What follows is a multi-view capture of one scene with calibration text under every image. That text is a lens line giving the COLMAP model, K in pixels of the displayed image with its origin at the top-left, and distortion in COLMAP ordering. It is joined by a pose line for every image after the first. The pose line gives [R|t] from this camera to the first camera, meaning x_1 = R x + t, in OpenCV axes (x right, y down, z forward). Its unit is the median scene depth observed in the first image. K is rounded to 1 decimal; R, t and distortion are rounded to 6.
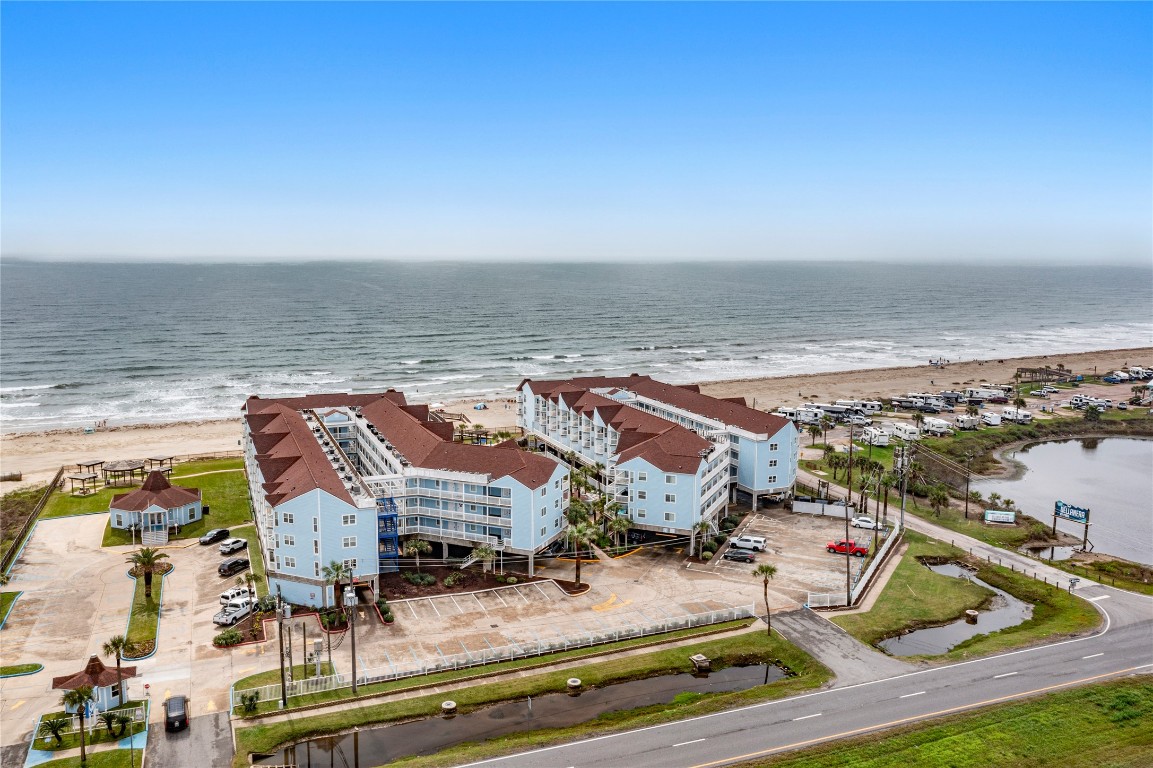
lens RADIAL K [[921.1, 0, 576.5], [0, 921.1, 384.0], [0, 0, 1]] dist [0.004945, 0.003377]
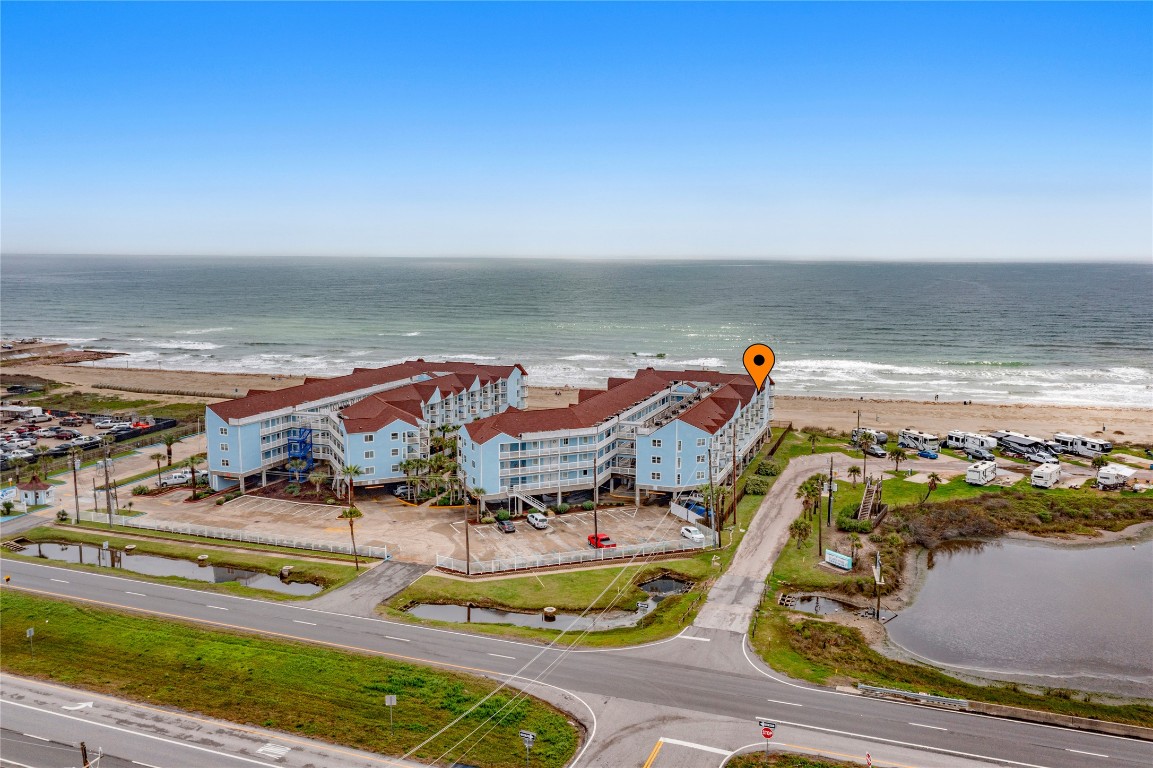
lens RADIAL K [[921.1, 0, 576.5], [0, 921.1, 384.0], [0, 0, 1]] dist [0.004945, 0.003377]
pose [[0.736418, 0.089944, -0.670521, 0.937982], [-0.094251, 0.995097, 0.029969, -0.017672], [0.669929, 0.041128, 0.741285, 0.252712]]
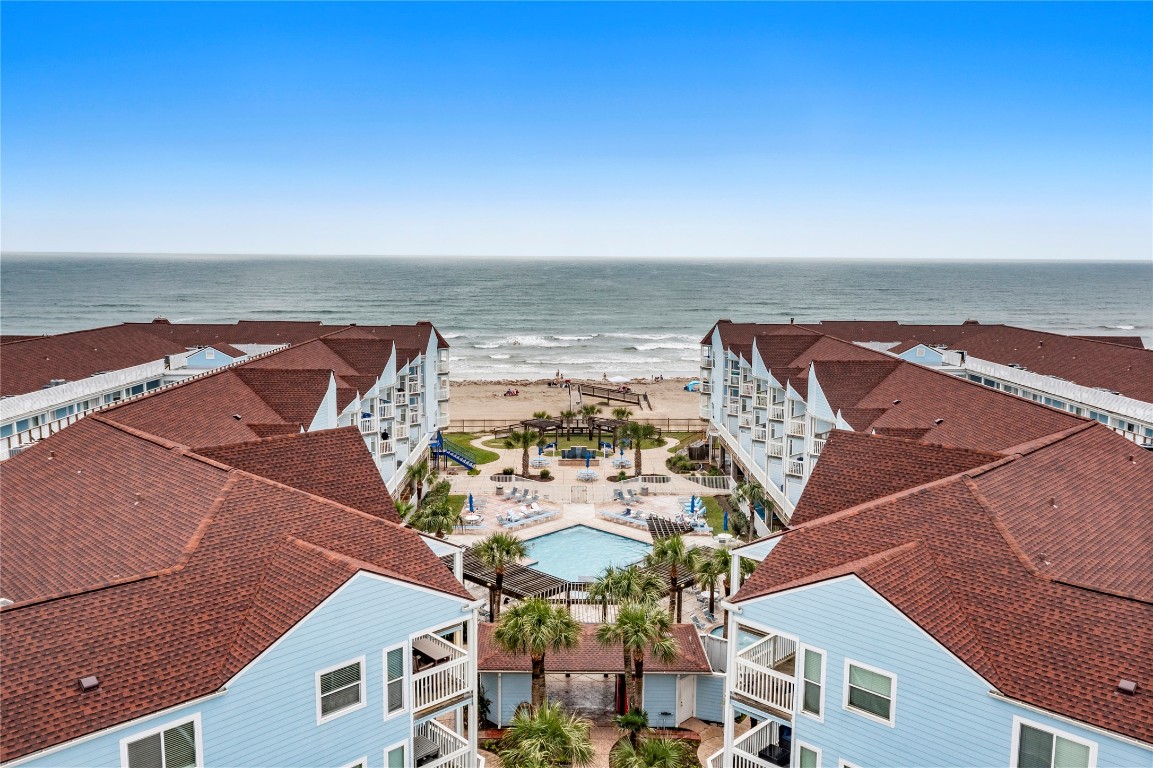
lens RADIAL K [[921.1, 0, 576.5], [0, 921.1, 384.0], [0, 0, 1]] dist [0.004945, 0.003377]
pose [[0.927988, 0.051357, -0.369055, 0.082759], [-0.053952, 0.998538, 0.003290, 0.045498], [0.368684, 0.016858, 0.929402, 0.828156]]
